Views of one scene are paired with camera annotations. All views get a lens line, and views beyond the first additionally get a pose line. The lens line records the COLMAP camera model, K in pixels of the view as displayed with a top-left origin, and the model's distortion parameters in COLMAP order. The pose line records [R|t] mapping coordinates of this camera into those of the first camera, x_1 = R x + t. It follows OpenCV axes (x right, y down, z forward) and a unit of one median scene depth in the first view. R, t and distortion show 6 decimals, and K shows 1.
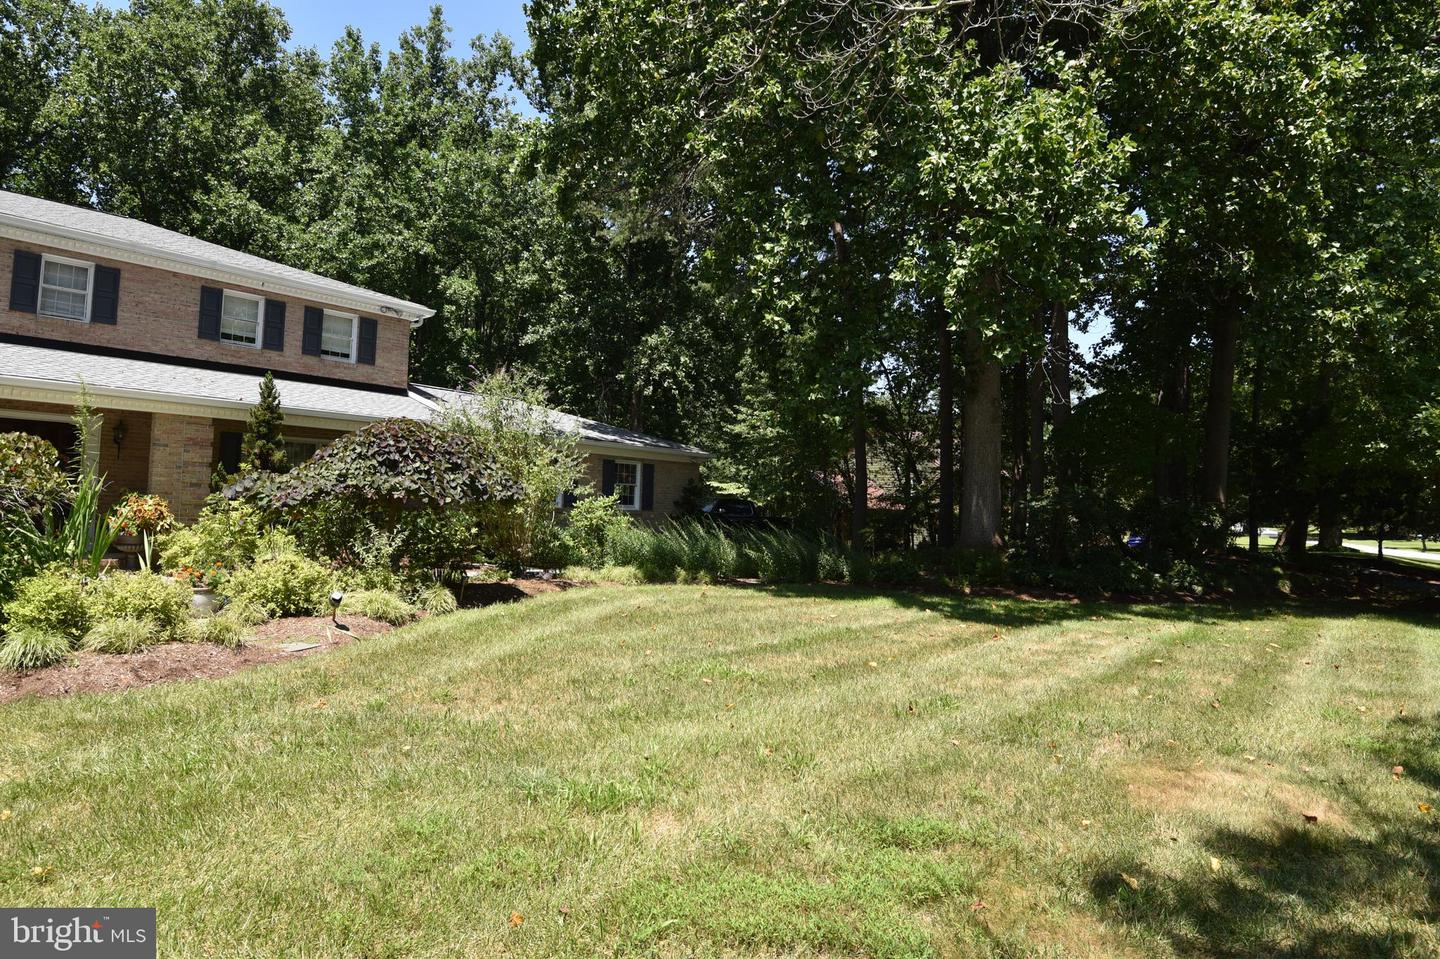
lens RADIAL K [[796.2, 0, 714.7], [0, 796.2, 465.4], [0, 0, 1]] dist [-0.013721, -0.022827]
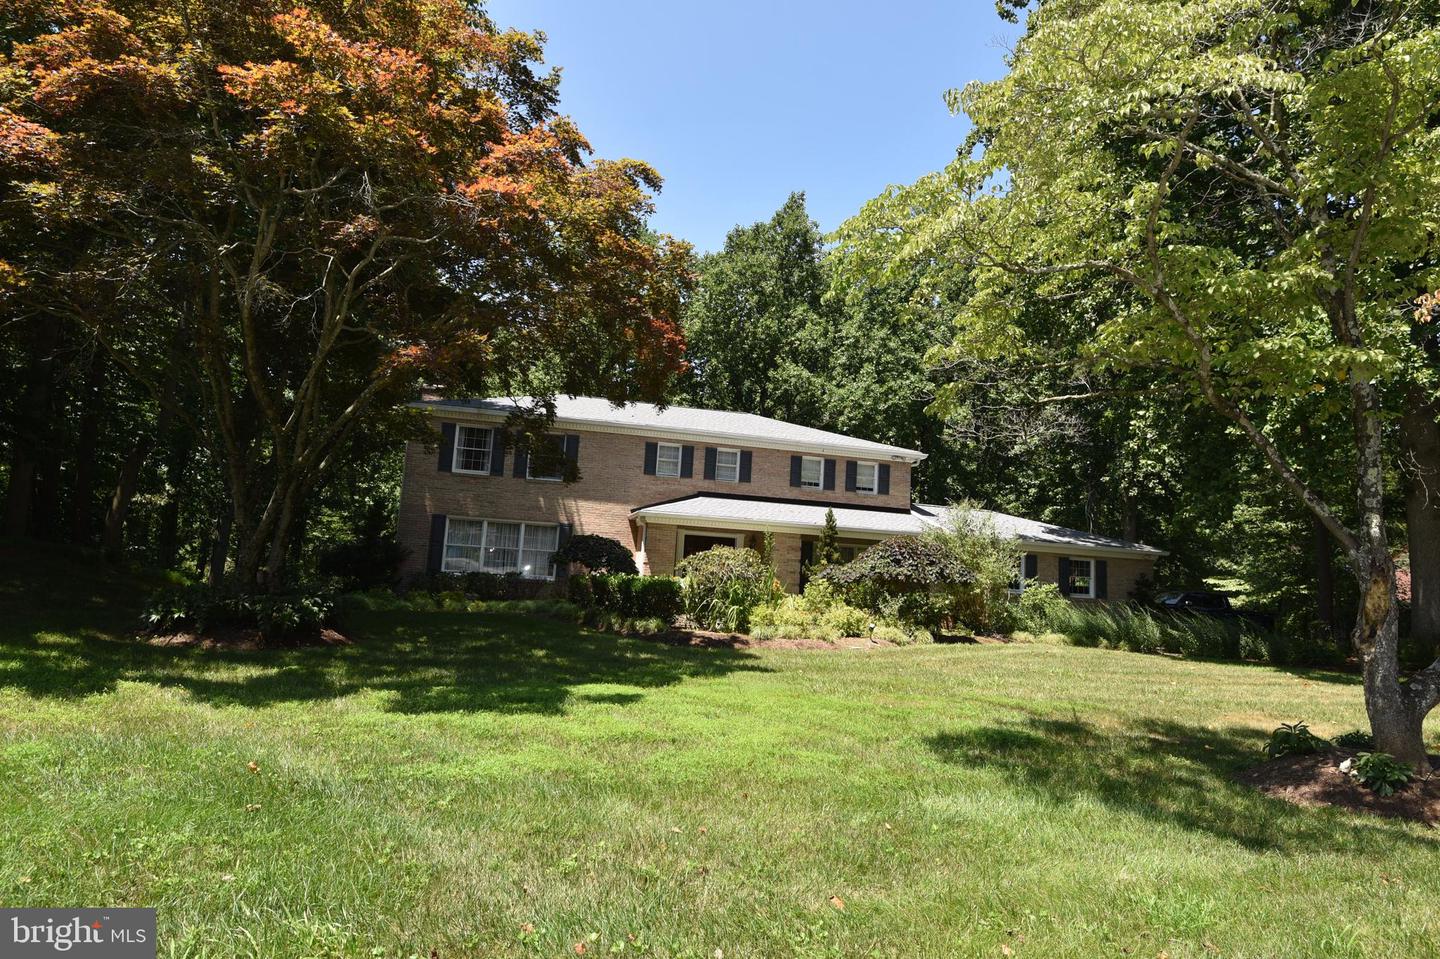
lens RADIAL K [[796.2, 0, 709.7], [0, 796.2, 484.5], [0, 0, 1]] dist [-0.013721, -0.022827]
pose [[0.806595, -0.053635, -0.588667, 0.205212], [-0.002970, 0.995495, -0.094770, -0.001678], [0.591098, 0.078189, 0.802801, -0.458314]]
